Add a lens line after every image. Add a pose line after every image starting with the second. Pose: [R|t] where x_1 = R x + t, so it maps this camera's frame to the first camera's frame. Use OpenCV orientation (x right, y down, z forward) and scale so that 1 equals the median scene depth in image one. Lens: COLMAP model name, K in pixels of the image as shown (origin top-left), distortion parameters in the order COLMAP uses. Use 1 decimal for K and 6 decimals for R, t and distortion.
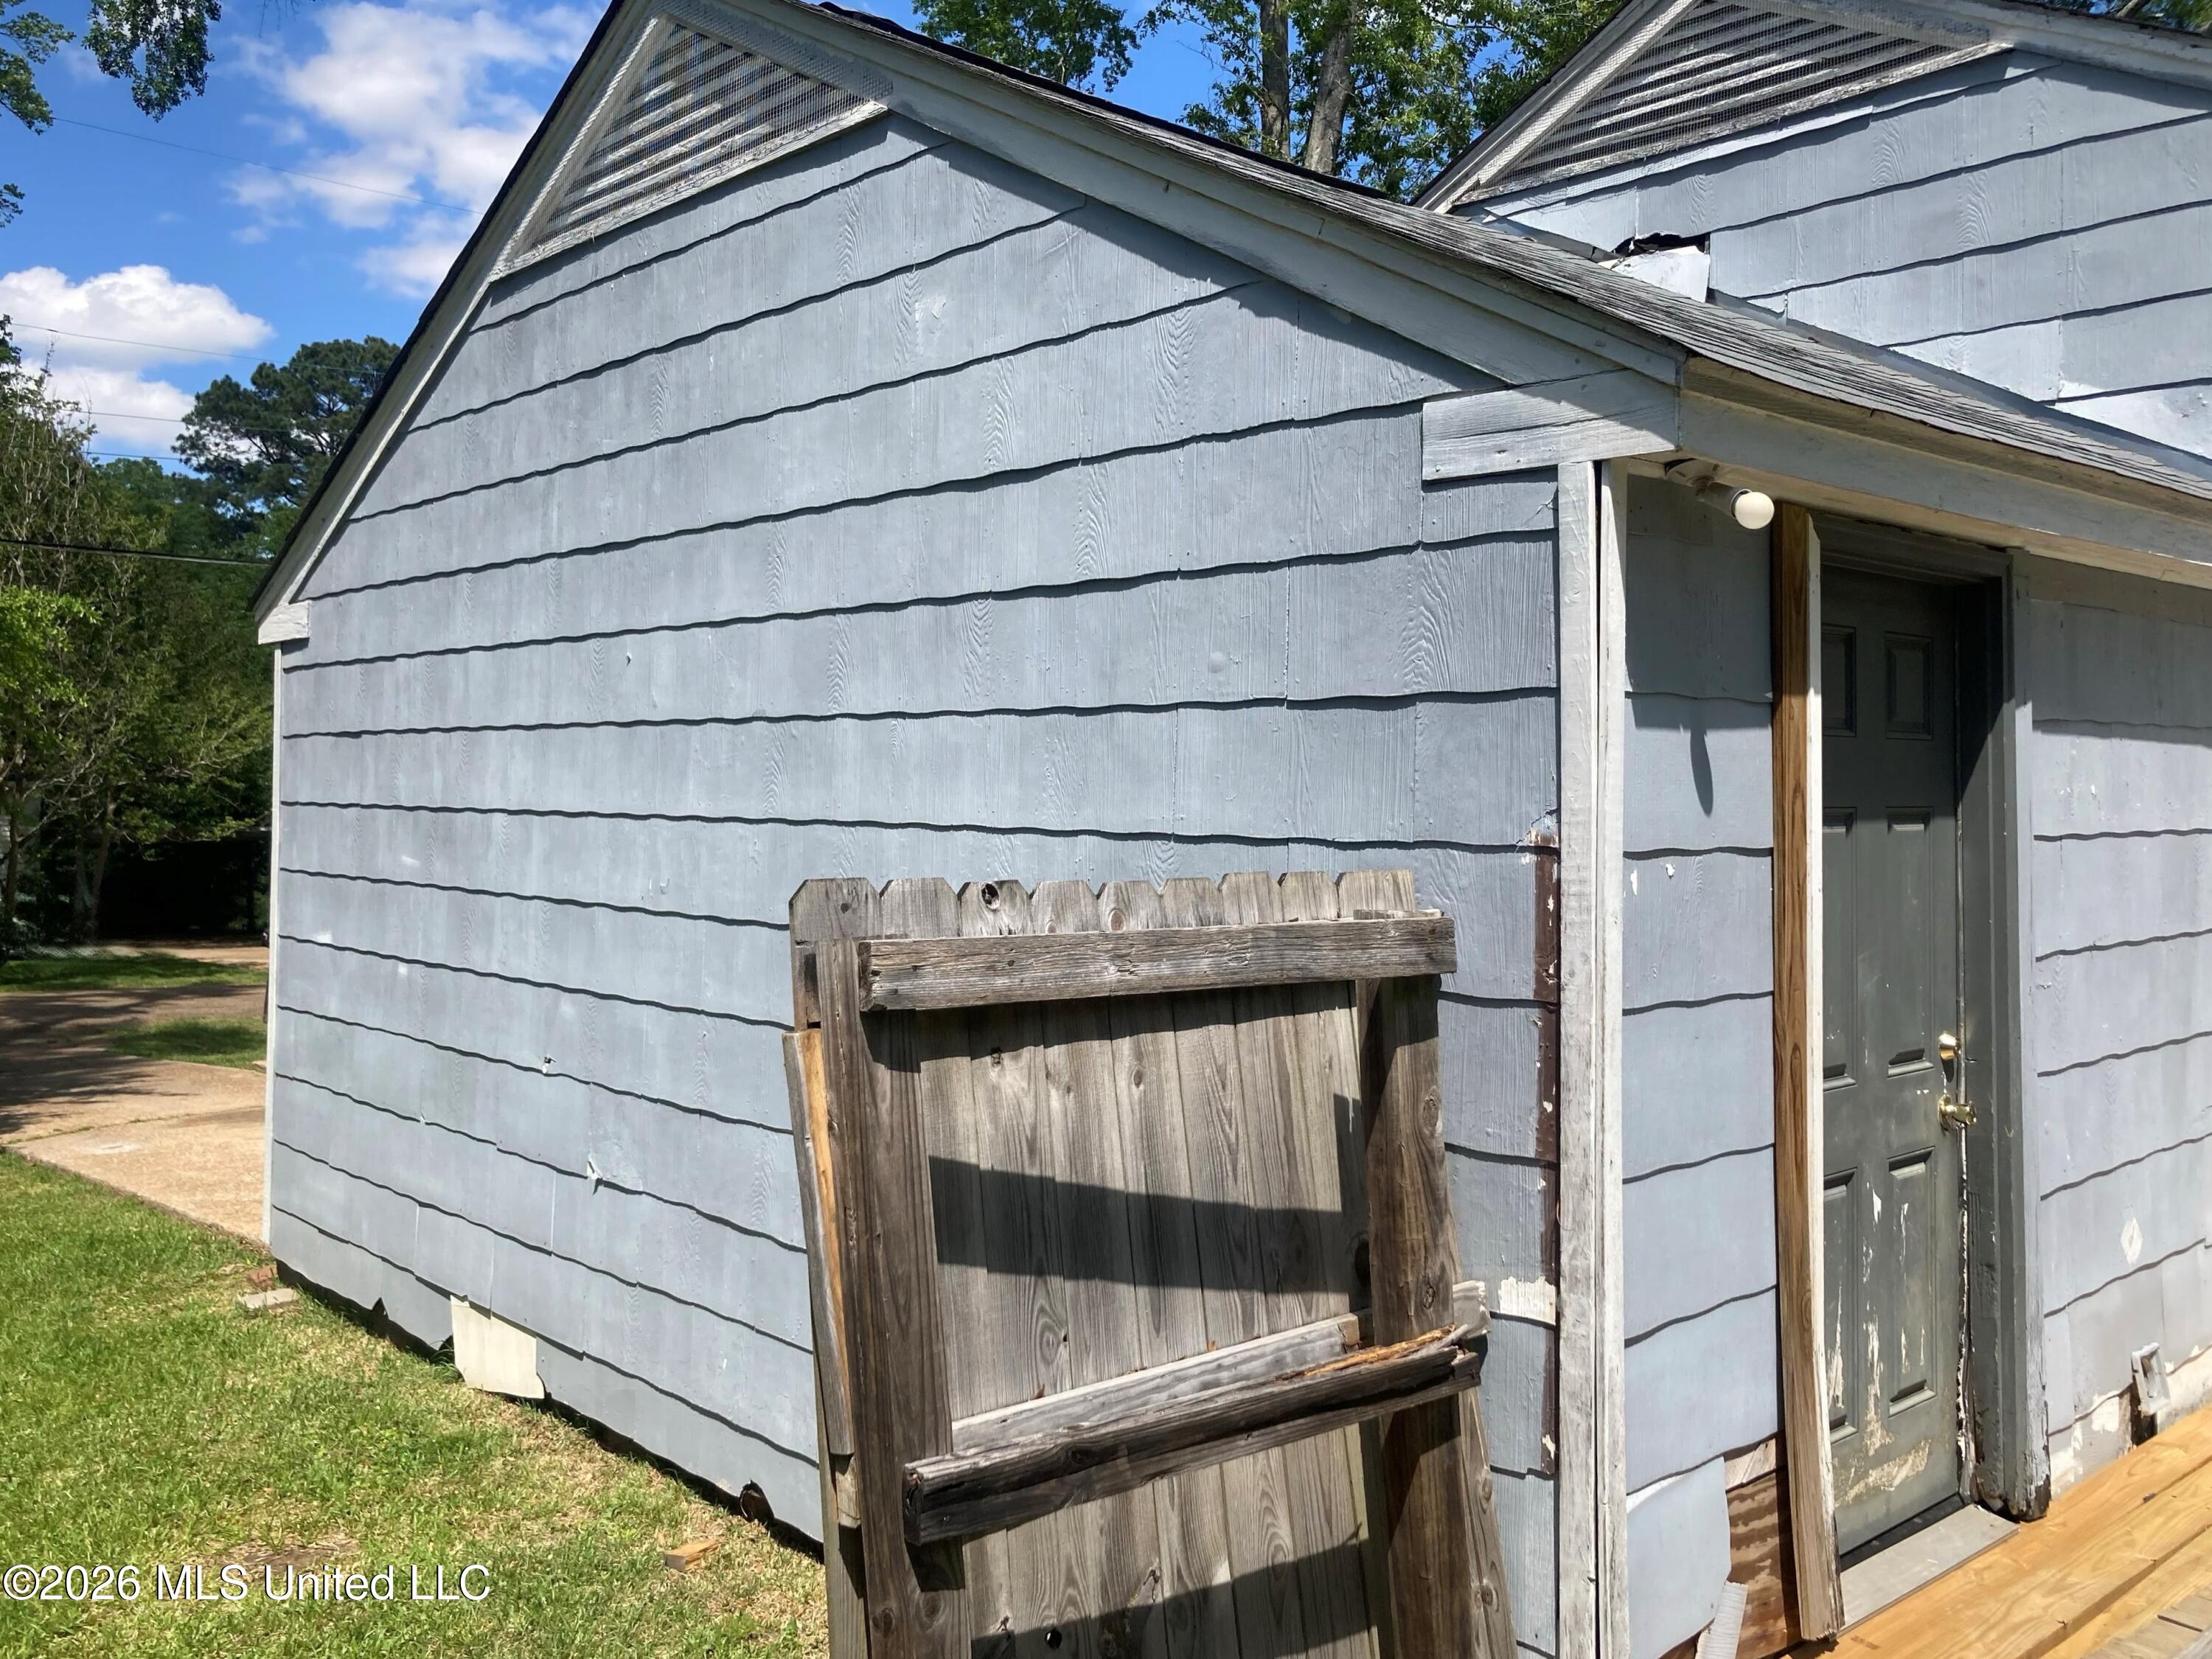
lens RADIAL K [[1915.0, 0, 1105.7], [0, 1915.0, 838.7], [0, 0, 1]] dist [0.007694, 0.003673]
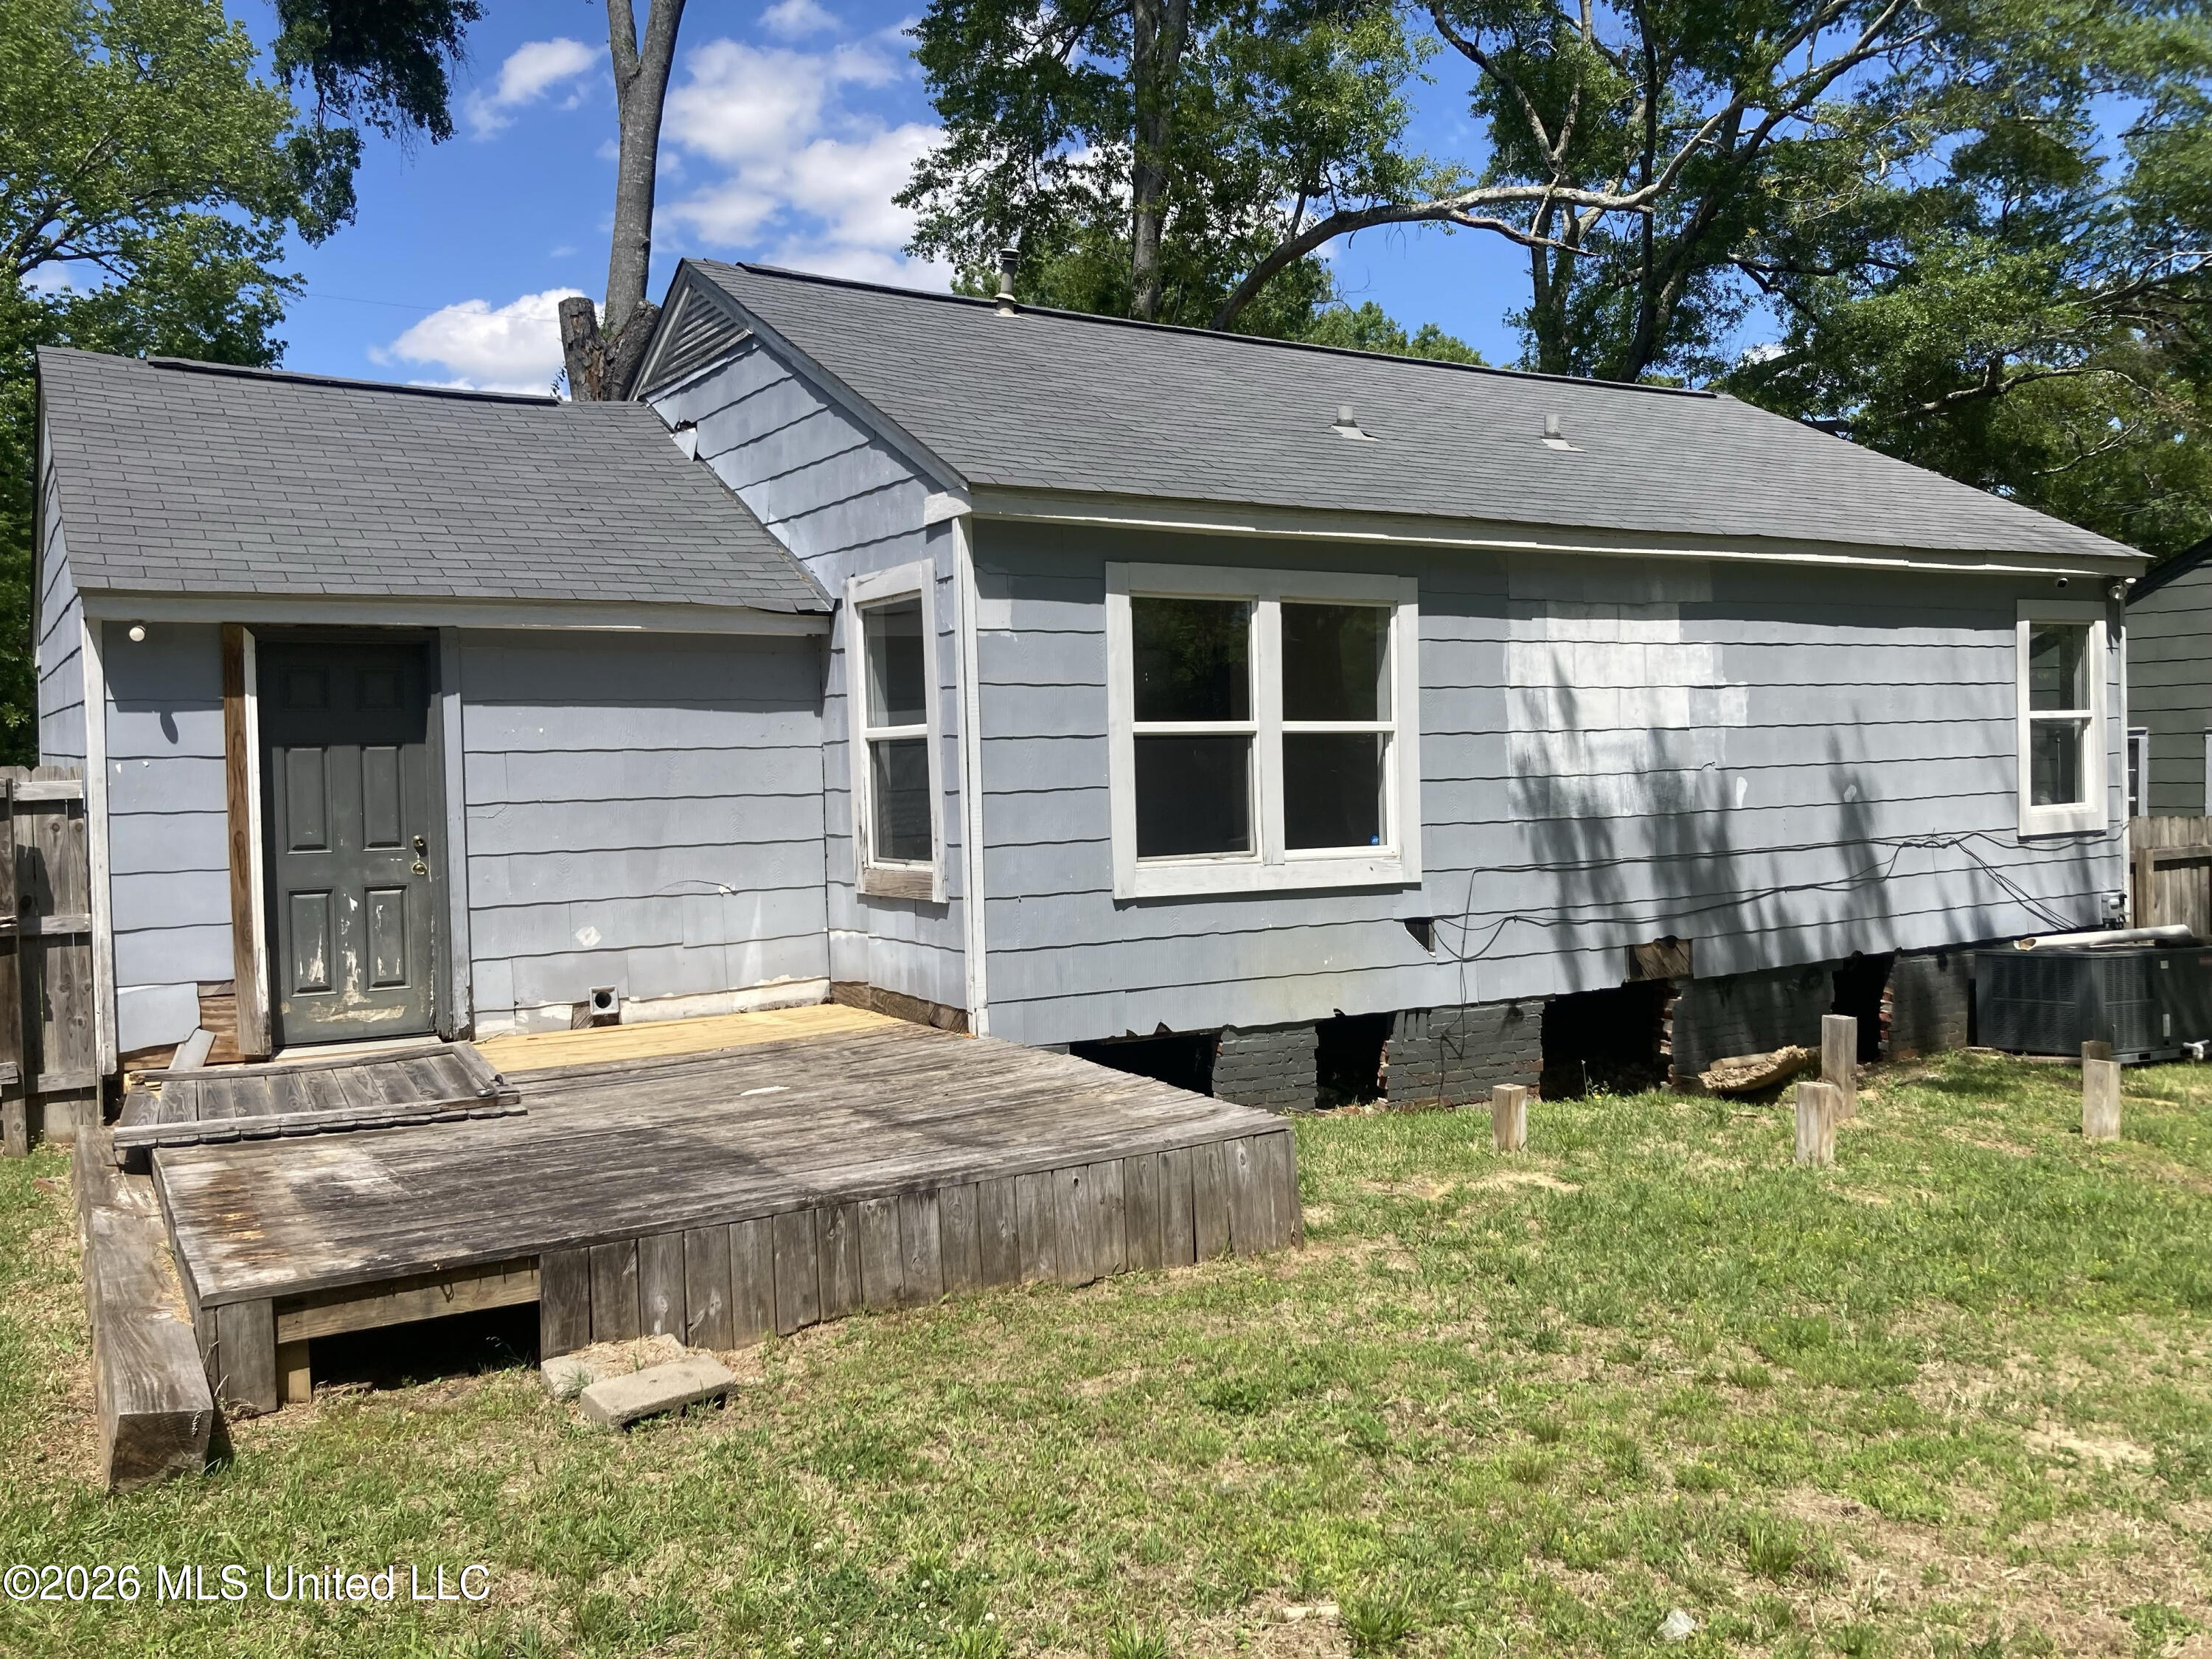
lens RADIAL K [[1822.7, 0, 1106.1], [0, 1822.7, 826.6], [0, 0, 1]] dist [0.009271, 0.003630]
pose [[0.985451, -0.013200, -0.169446, 0.975683], [0.016922, 0.999646, 0.020542, 0.035159], [0.169115, -0.023111, 0.985325, -0.626620]]
